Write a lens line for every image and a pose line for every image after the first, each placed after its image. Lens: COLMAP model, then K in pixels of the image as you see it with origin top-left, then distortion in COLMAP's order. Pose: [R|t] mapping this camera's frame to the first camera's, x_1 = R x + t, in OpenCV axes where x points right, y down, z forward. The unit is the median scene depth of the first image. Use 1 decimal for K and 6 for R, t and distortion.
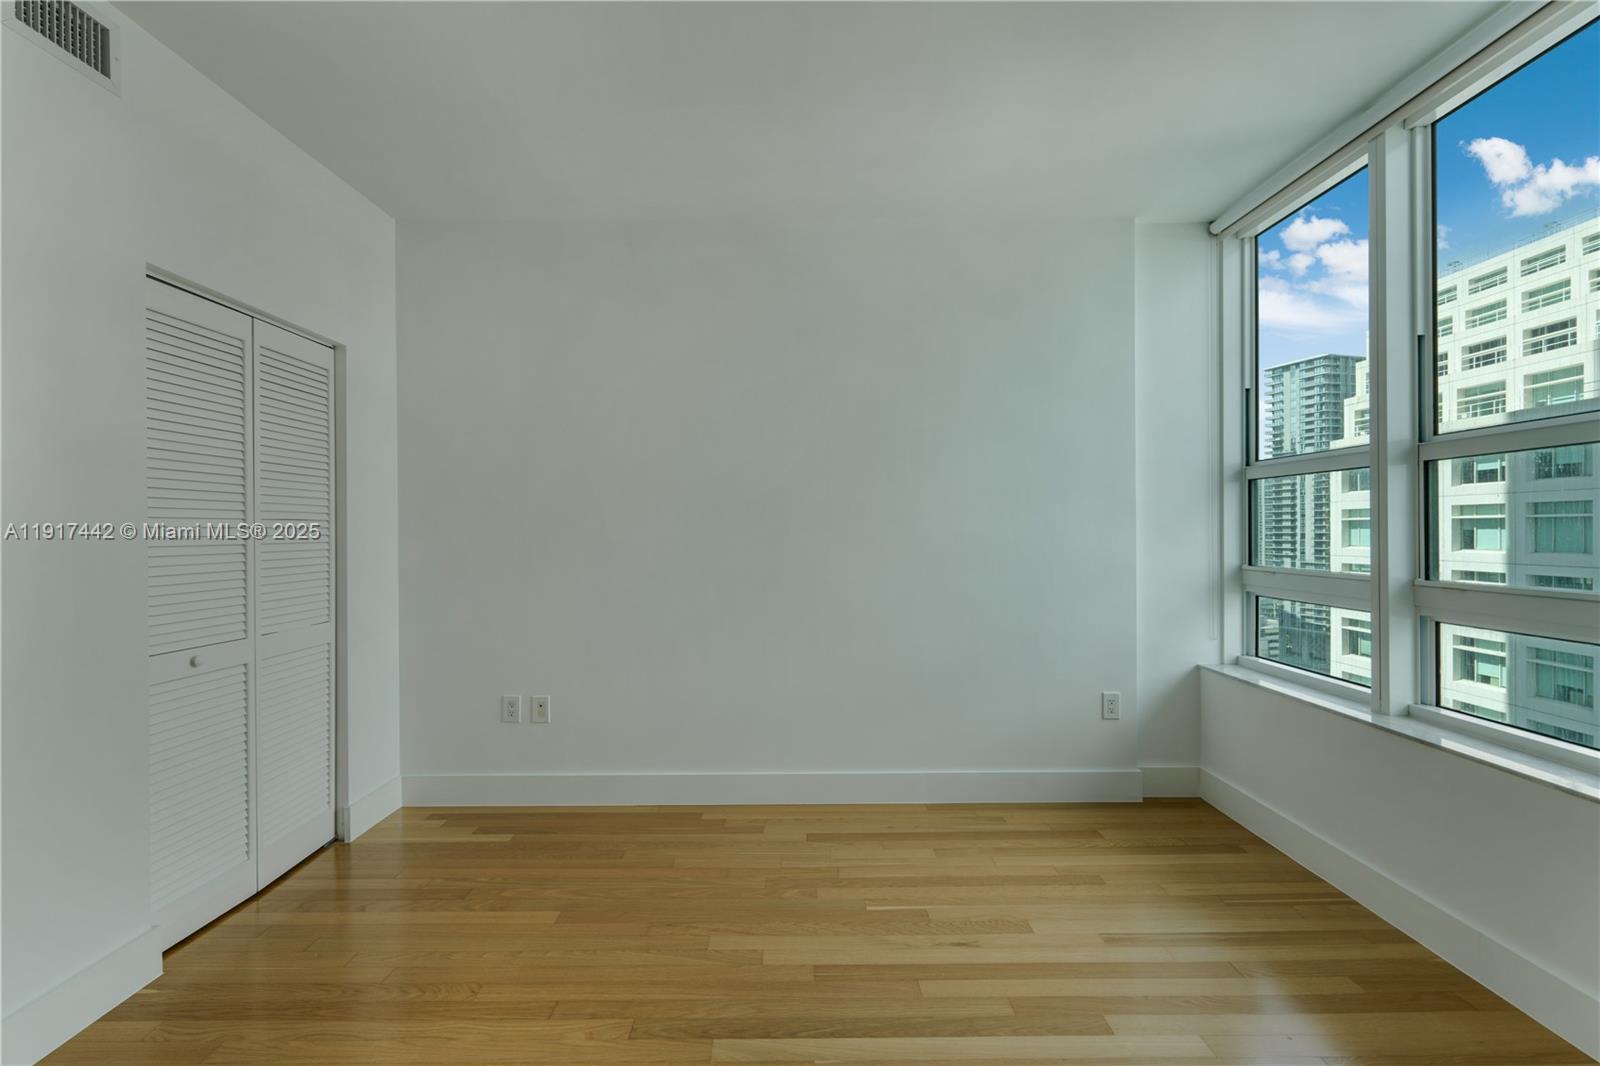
lens RADIAL K [[724.0, 0, 805.6], [0, 724.0, 527.9], [0, 0, 1]] dist [-0.001905, 0.000534]
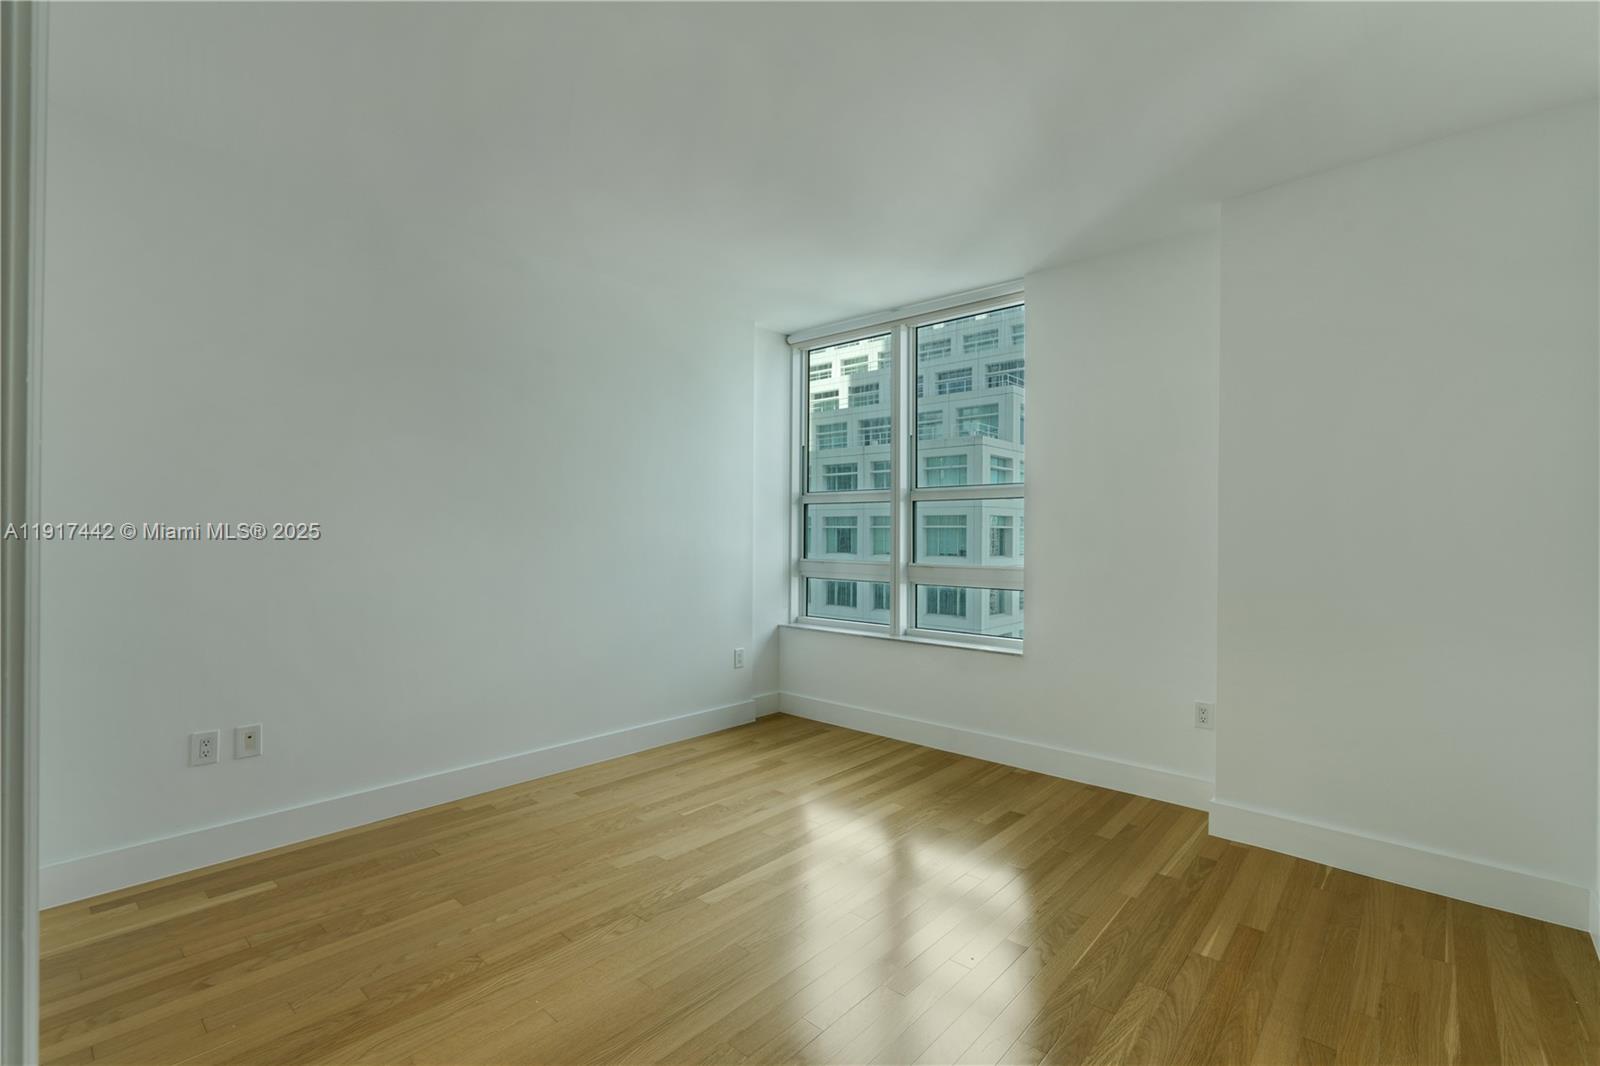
lens RADIAL K [[724.0, 0, 805.6], [0, 724.0, 527.9], [0, 0, 1]] dist [-0.001905, 0.000534]
pose [[0.661458, 0.016631, 0.749797, -0.638999], [-0.013845, 0.999855, -0.009964, 0.001106], [-0.749854, -0.003790, 0.661593, -0.050420]]
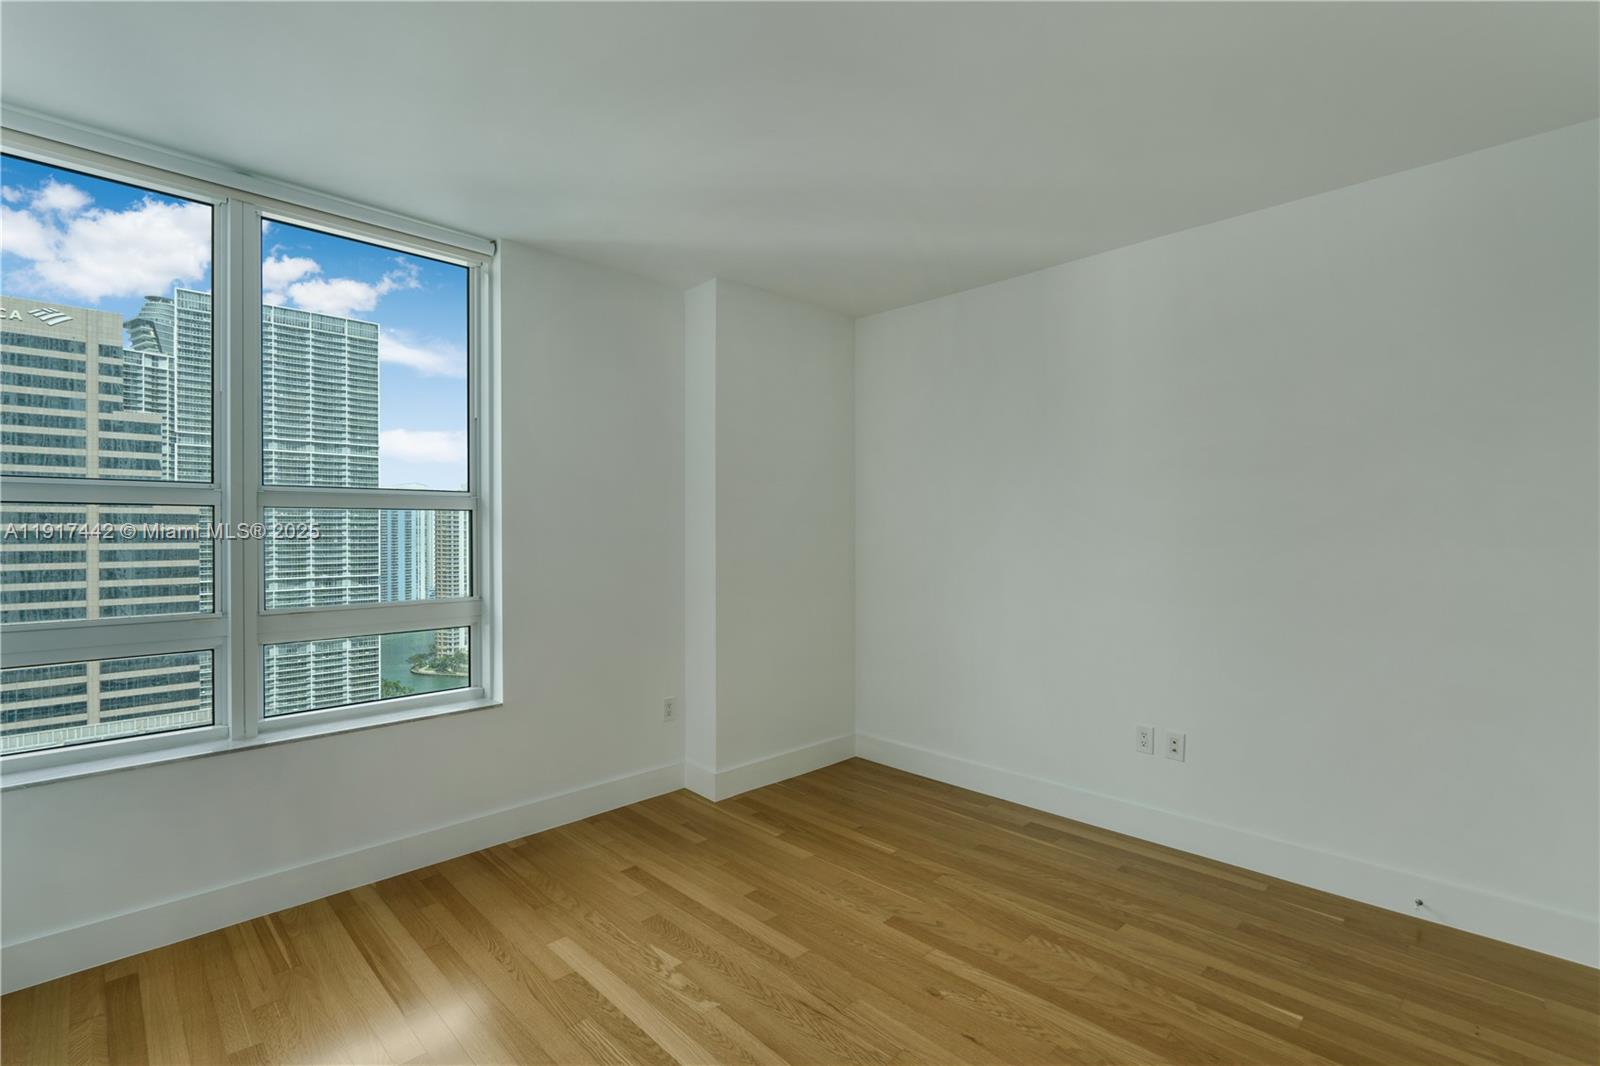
lens RADIAL K [[702.7, 0, 800.0], [0, 702.7, 533.0], [0, 0, 1]] dist [-0.003398, -0.000227]
pose [[-0.698213, 0.010056, 0.715819, -0.446052], [0.003950, 0.999940, -0.010195, -0.030655], [-0.715879, -0.004291, -0.698211, 0.964002]]
